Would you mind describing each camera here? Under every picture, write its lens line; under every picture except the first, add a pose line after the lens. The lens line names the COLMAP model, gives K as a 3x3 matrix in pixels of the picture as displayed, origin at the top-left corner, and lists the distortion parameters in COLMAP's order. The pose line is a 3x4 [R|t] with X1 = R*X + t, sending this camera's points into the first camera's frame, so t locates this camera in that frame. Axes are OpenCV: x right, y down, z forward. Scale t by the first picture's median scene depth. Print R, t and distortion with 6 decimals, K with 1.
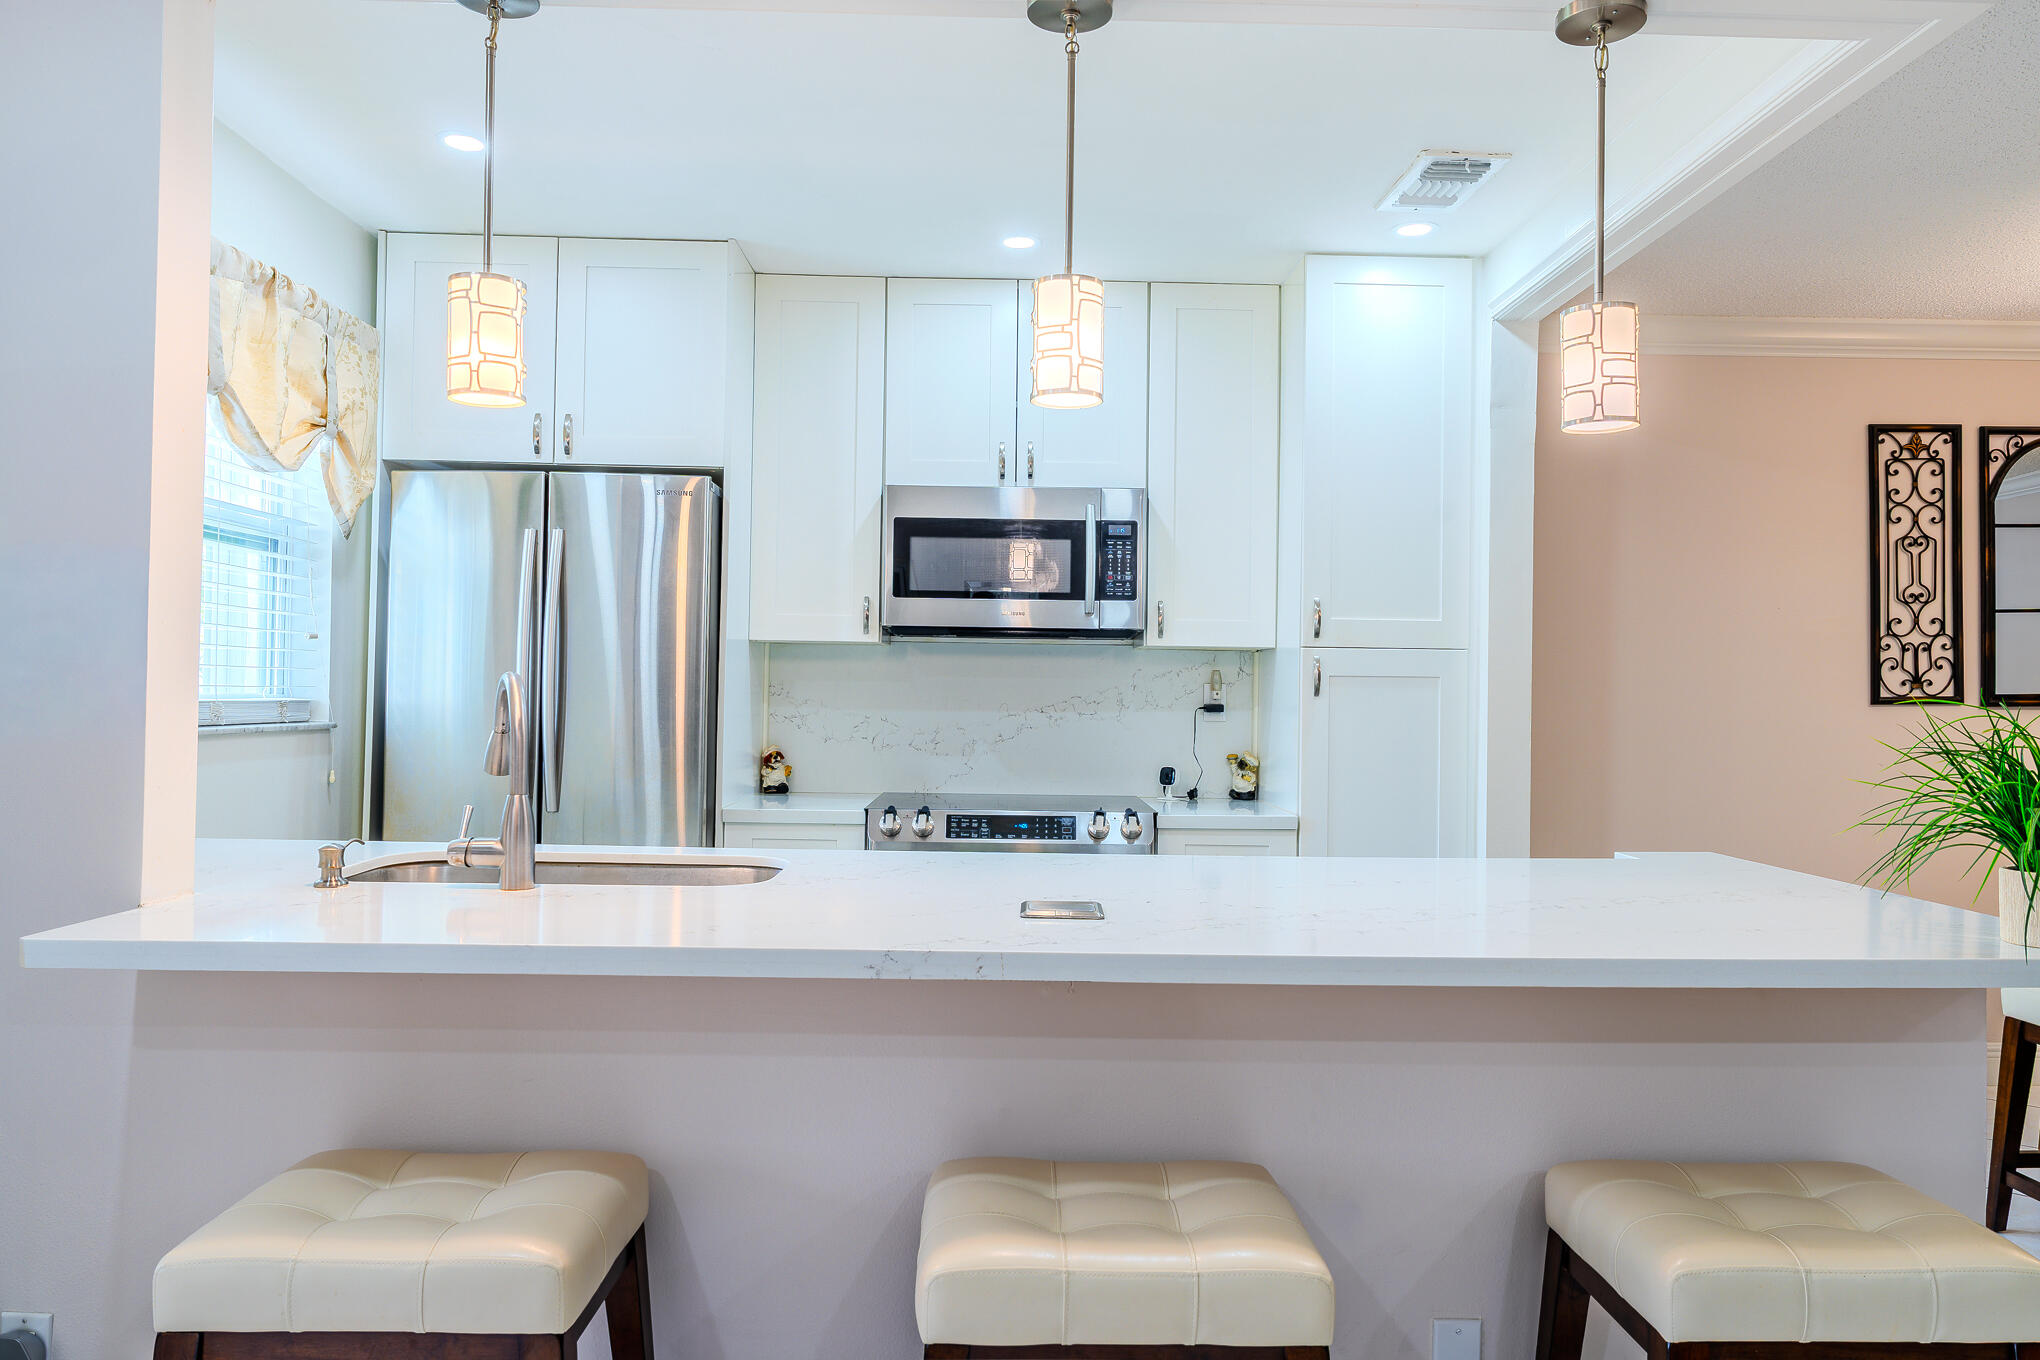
lens RADIAL K [[1364.0, 0, 1028.7], [0, 1364.0, 681.6], [0, 0, 1]] dist [-0.022306, 0.013124]
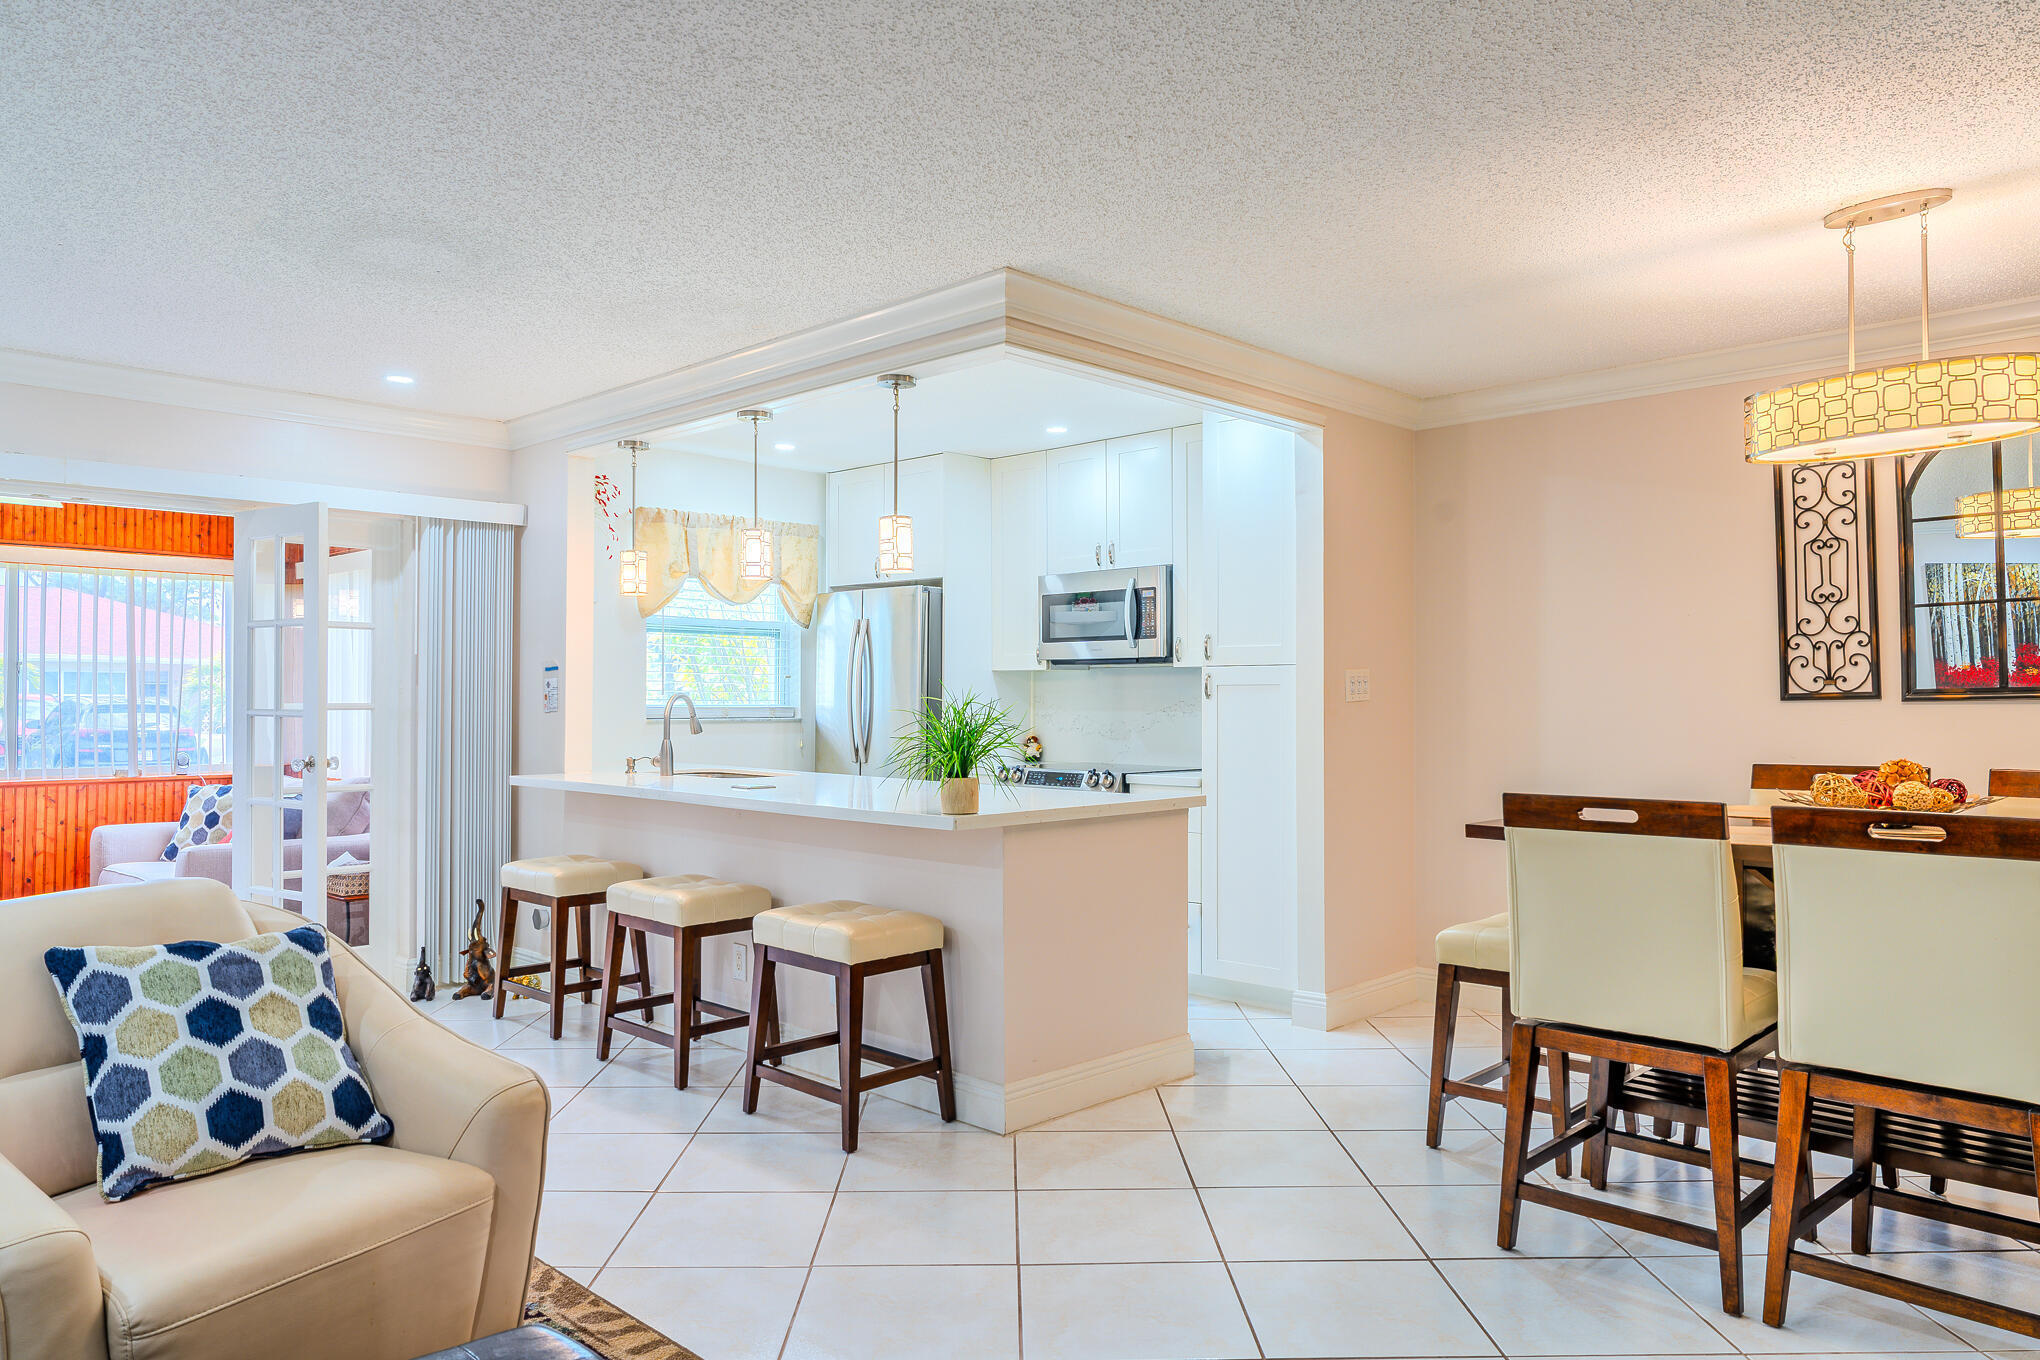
lens RADIAL K [[1364.0, 0, 1024.7], [0, 1364.0, 674.0], [0, 0, 1]] dist [-0.022306, 0.013124]
pose [[0.707442, -0.024588, -0.706343, 0.954615], [0.016350, 0.999697, -0.018424, 0.005939], [0.706582, 0.001485, 0.707630, -0.175561]]
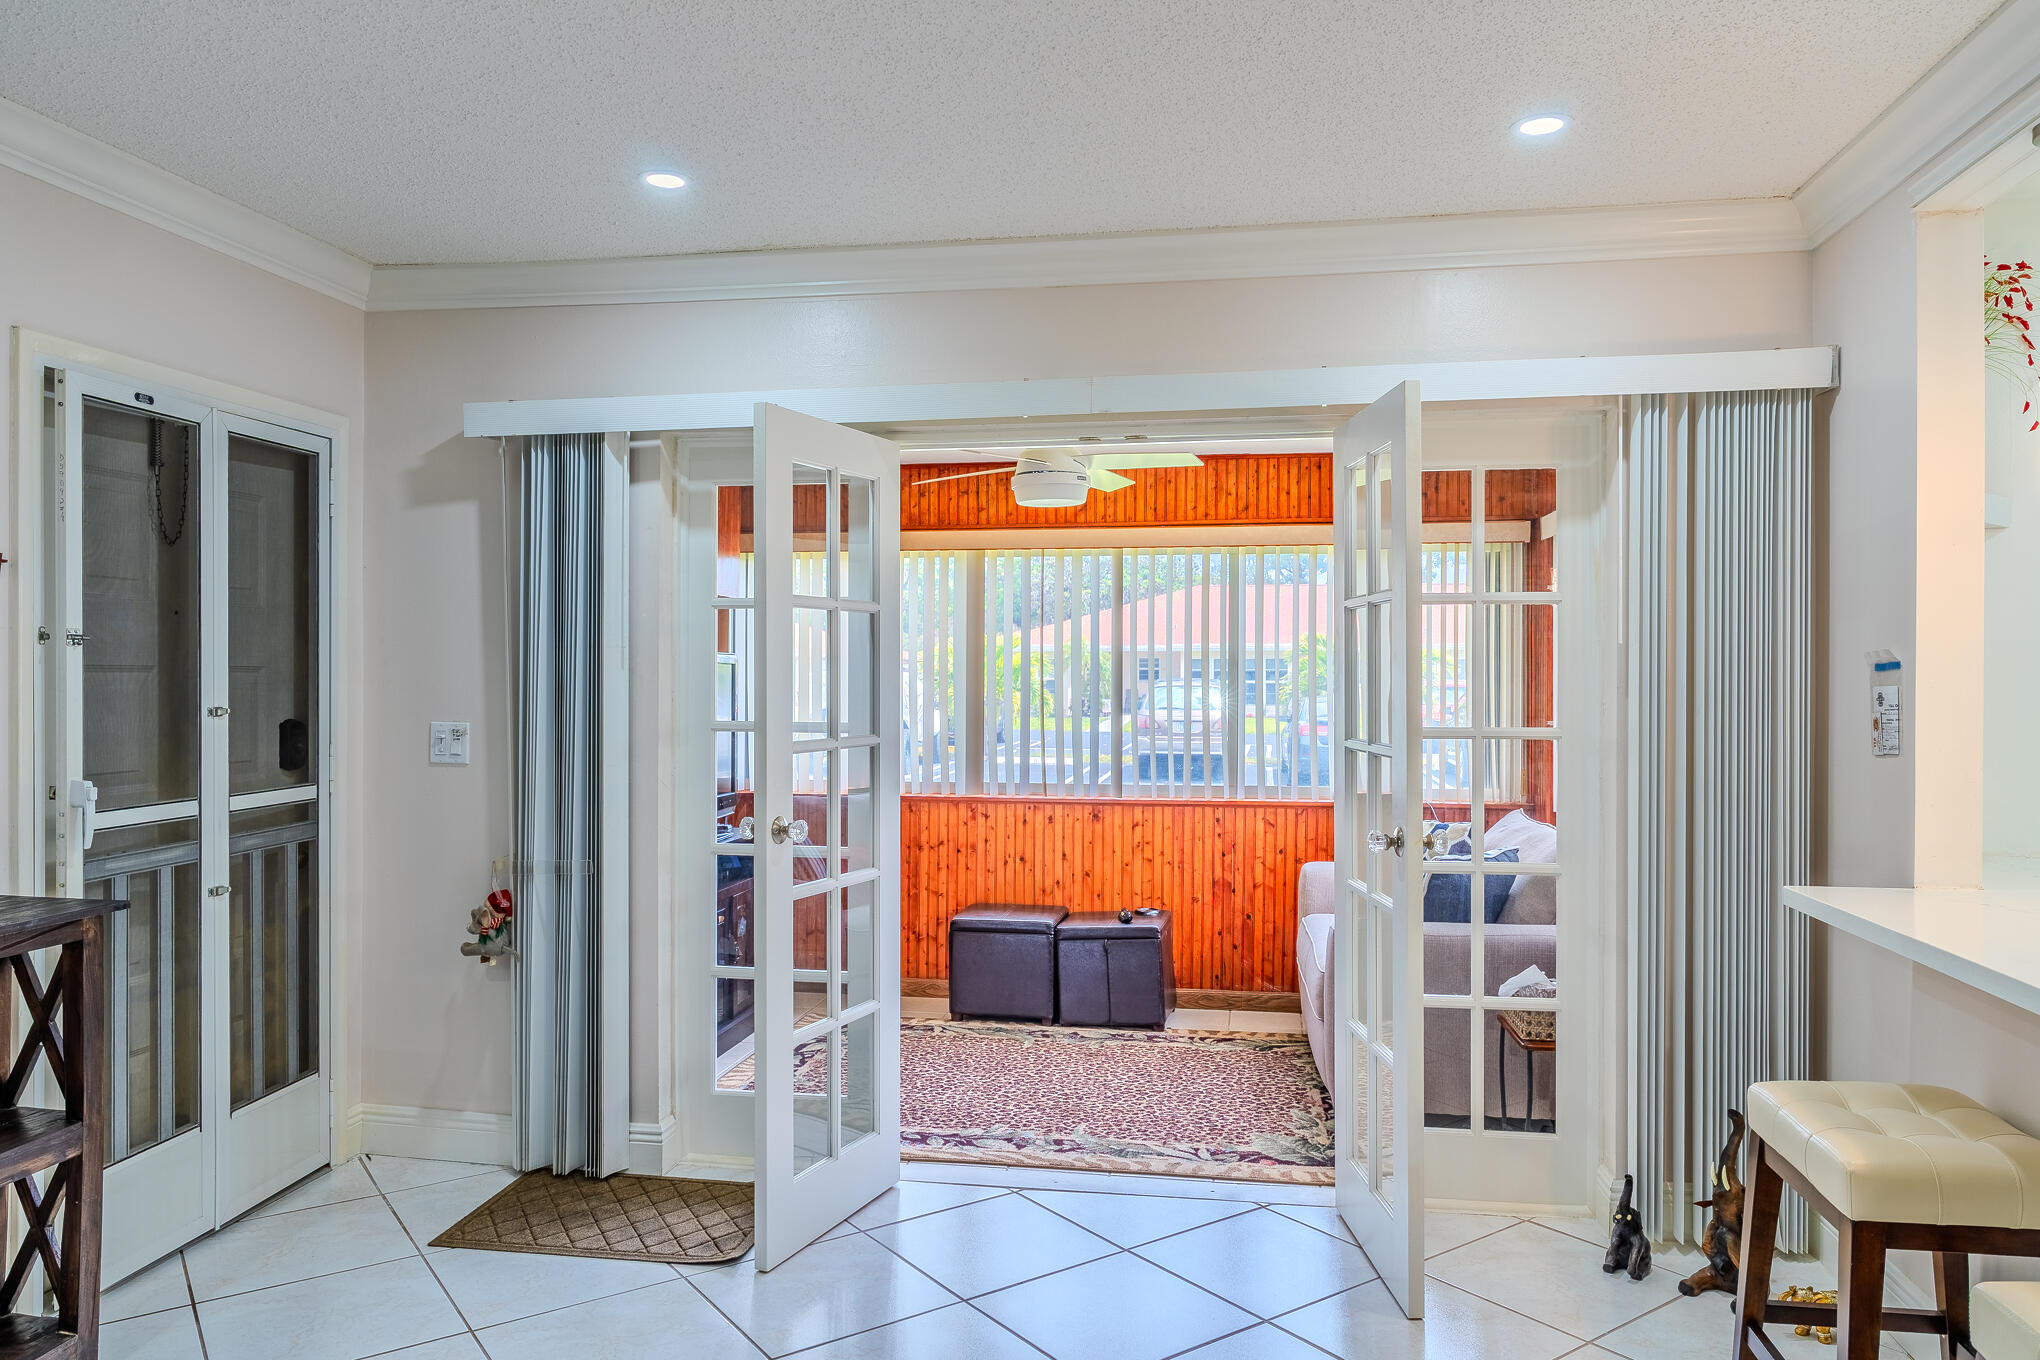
lens RADIAL K [[1364.0, 0, 1020.6], [0, 1364.0, 683.4], [0, 0, 1]] dist [-0.022306, 0.013124]
pose [[-0.191371, -0.009877, -0.981468, 0.405465], [0.011505, 0.999858, -0.012305, -0.019584], [0.981450, -0.013646, -0.191230, 0.153460]]
